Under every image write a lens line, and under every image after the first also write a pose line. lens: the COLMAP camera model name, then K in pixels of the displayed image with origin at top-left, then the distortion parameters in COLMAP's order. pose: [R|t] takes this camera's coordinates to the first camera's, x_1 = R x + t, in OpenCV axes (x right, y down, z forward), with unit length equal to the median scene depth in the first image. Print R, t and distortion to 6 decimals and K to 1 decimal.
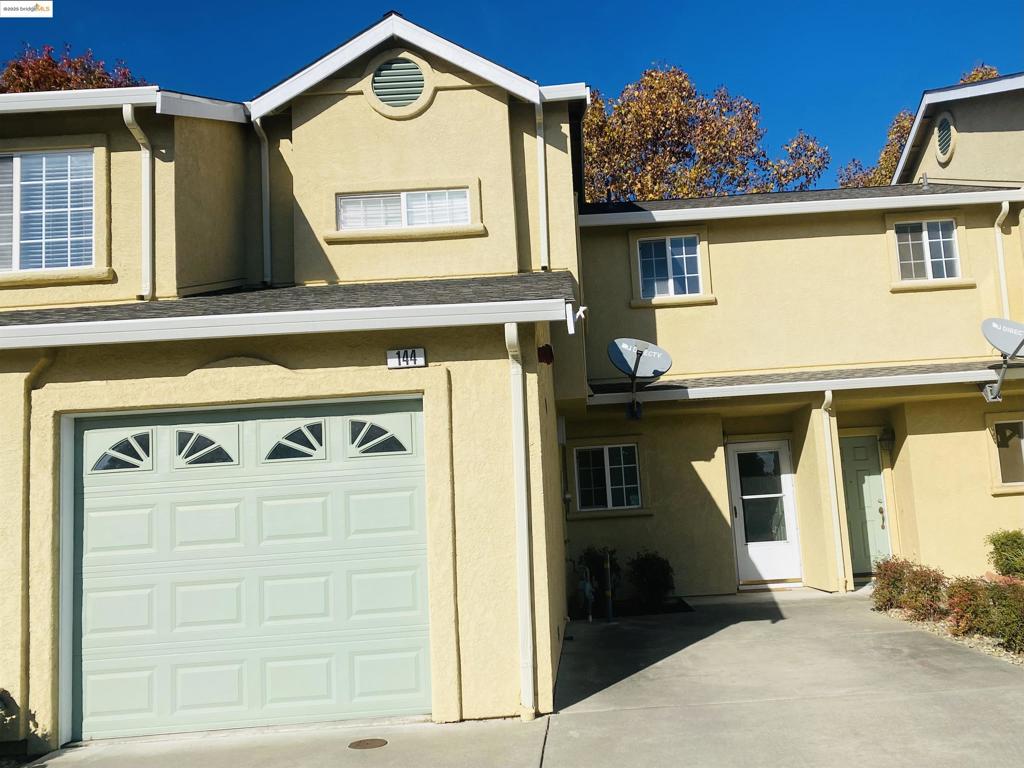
lens RADIAL K [[790.8, 0, 605.8], [0, 790.8, 424.1], [0, 0, 1]] dist [0.102116, -0.195848]
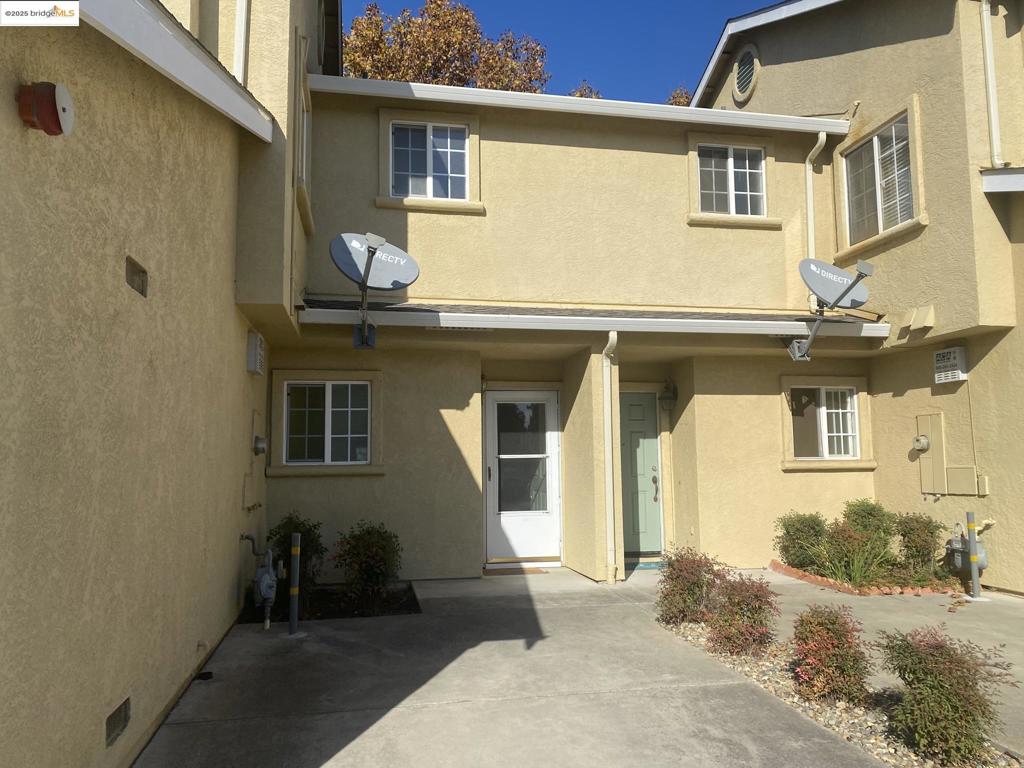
lens RADIAL K [[766.0, 0, 512.0], [0, 766.0, 384.0], [0, 0, 1]] dist [0.035234, -0.004160]
pose [[0.981238, 0.071752, 0.178952, 0.040202], [-0.073593, 0.997282, 0.003658, 0.014137], [-0.178203, -0.016759, 0.983851, 0.231883]]
